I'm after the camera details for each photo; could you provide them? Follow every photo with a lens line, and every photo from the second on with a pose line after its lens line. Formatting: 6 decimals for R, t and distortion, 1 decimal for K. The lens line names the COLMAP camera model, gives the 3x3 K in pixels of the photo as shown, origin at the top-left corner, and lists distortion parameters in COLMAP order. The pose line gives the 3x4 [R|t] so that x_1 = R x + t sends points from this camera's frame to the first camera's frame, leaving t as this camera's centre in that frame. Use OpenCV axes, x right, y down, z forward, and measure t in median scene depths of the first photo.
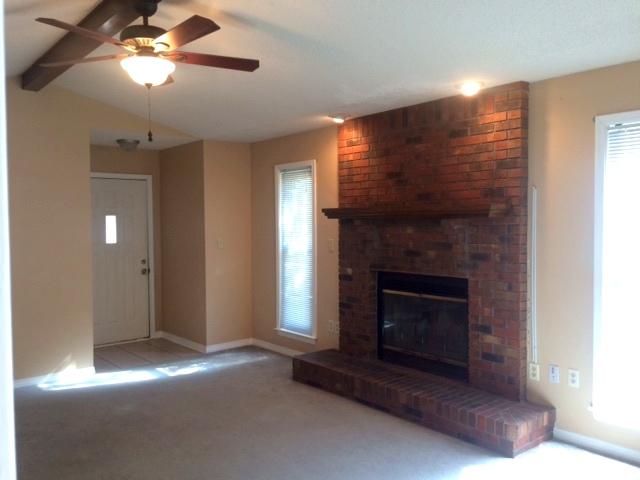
lens RADIAL K [[556.2, 0, 322.4], [0, 556.2, 239.5], [0, 0, 1]] dist [0.040459, -0.007818]
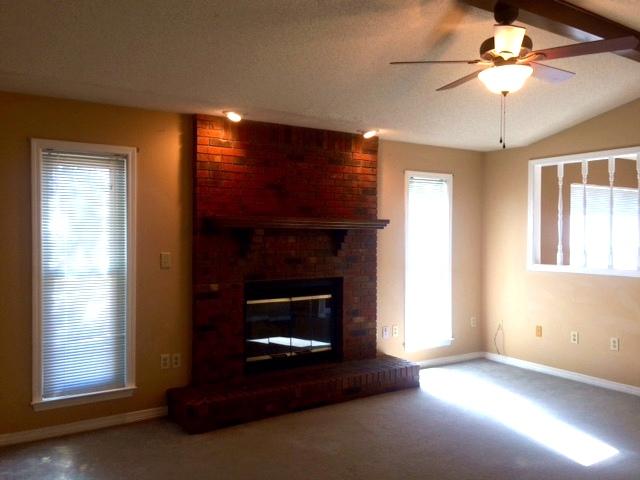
lens RADIAL K [[556.2, 0, 322.4], [0, 556.2, 239.5], [0, 0, 1]] dist [0.040459, -0.007818]
pose [[0.093610, -0.006969, 0.995585, -0.924661], [0.026914, 0.999628, 0.004466, -0.020404], [-0.995245, 0.026377, 0.093763, 0.848459]]
